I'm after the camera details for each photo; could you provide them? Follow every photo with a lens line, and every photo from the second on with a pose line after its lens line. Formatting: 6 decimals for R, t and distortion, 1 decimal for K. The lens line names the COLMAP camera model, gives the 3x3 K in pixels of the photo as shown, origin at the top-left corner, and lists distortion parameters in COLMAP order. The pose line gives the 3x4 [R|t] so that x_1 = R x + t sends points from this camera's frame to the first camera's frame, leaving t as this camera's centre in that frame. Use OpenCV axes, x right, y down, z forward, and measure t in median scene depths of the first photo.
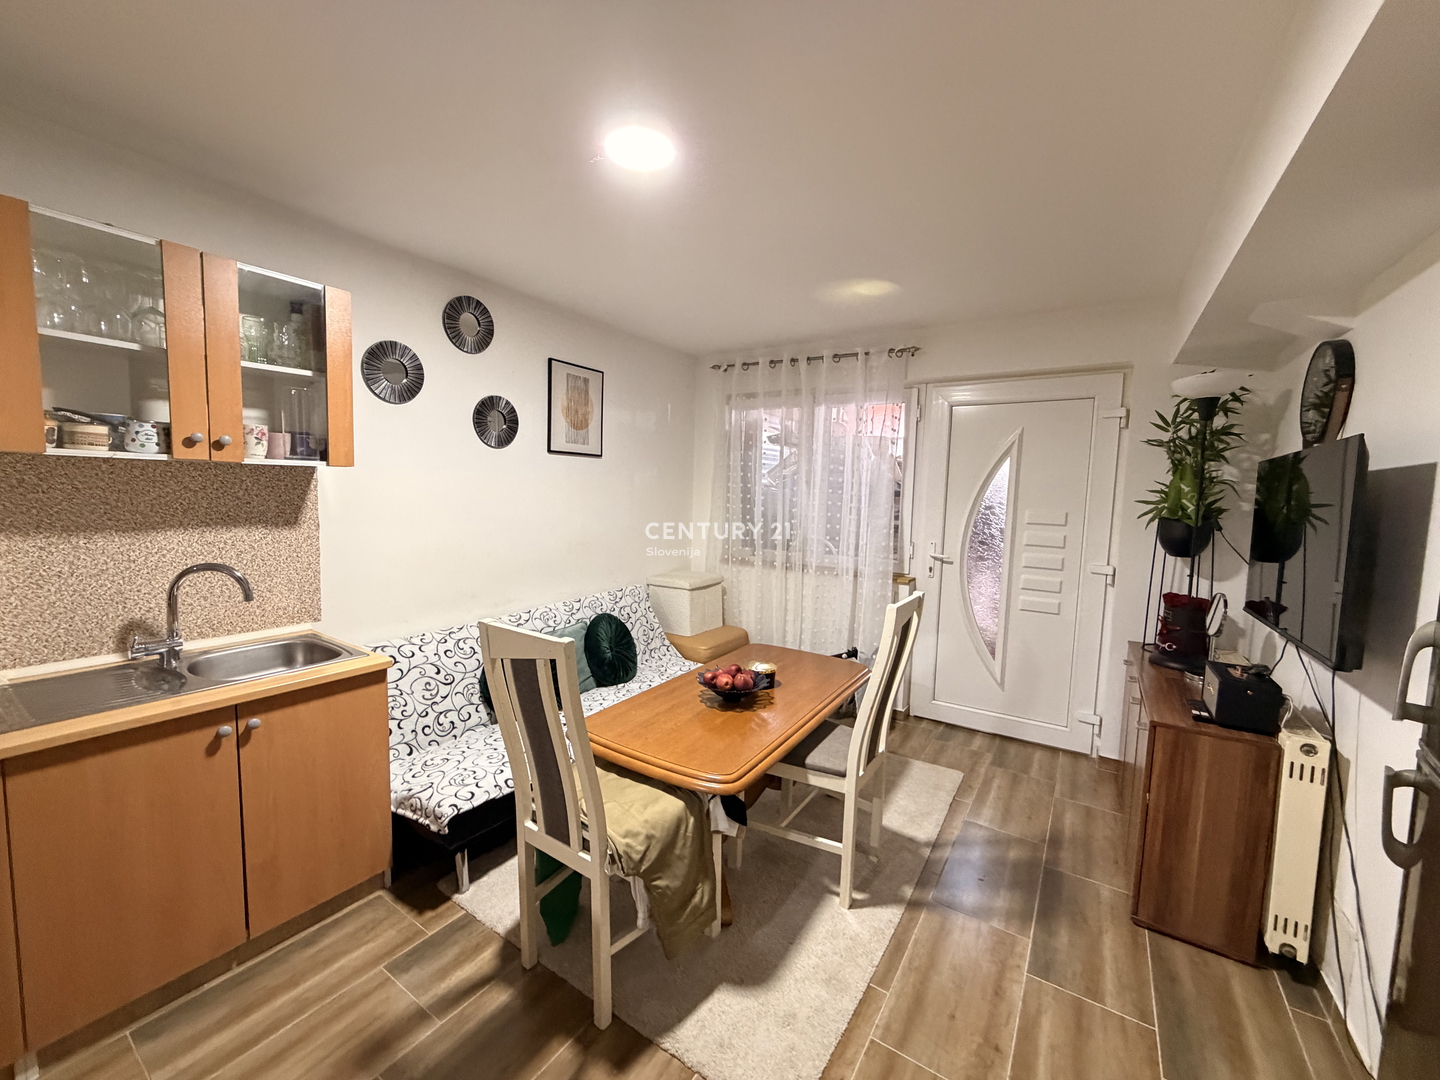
lens RADIAL K [[574.4, 0, 718.3], [0, 574.4, 539.0], [0, 0, 1]] dist [-0.000243, 0.000165]
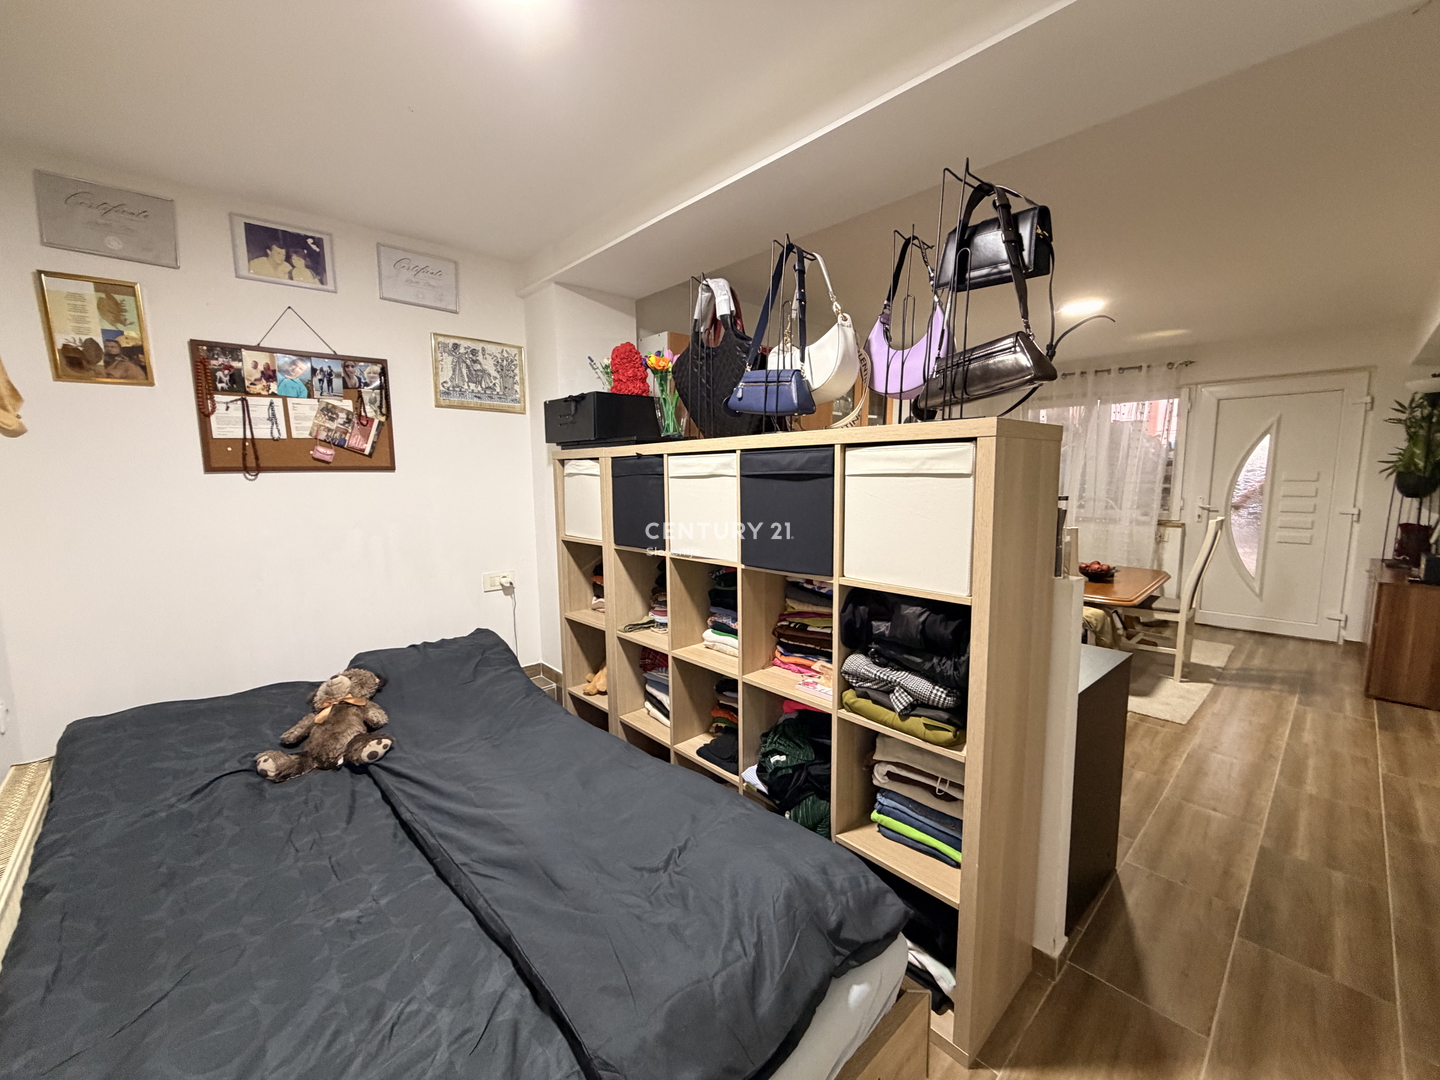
lens RADIAL K [[574.4, 0, 718.3], [0, 574.4, 539.6], [0, 0, 1]] dist [-0.000243, 0.000165]
pose [[0.969273, -0.009174, -0.245815, -0.433358], [0.016590, 0.999467, 0.028116, 0.050880], [0.245426, -0.031330, 0.968909, -0.666327]]
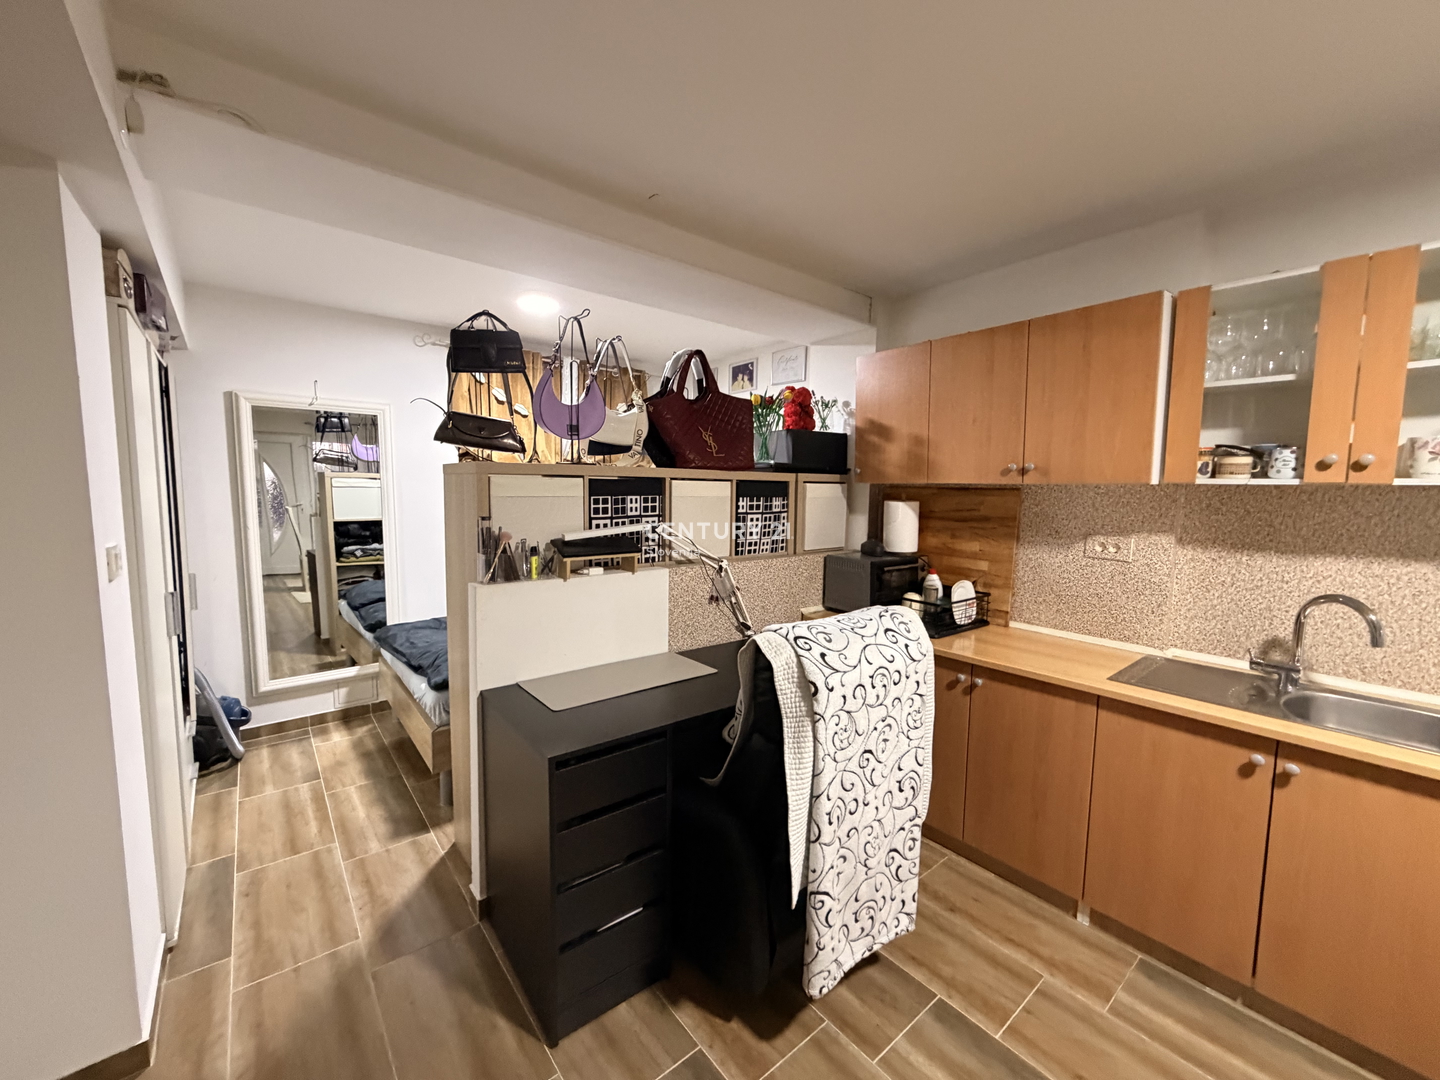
lens RADIAL K [[574.4, 0, 717.6], [0, 574.4, 539.4], [0, 0, 1]] dist [-0.000243, 0.000165]
pose [[-0.296694, 0.056971, -0.953272, 0.344389], [-0.101712, 0.990656, 0.090862, -0.035176], [0.949540, 0.123917, -0.288127, 0.387415]]
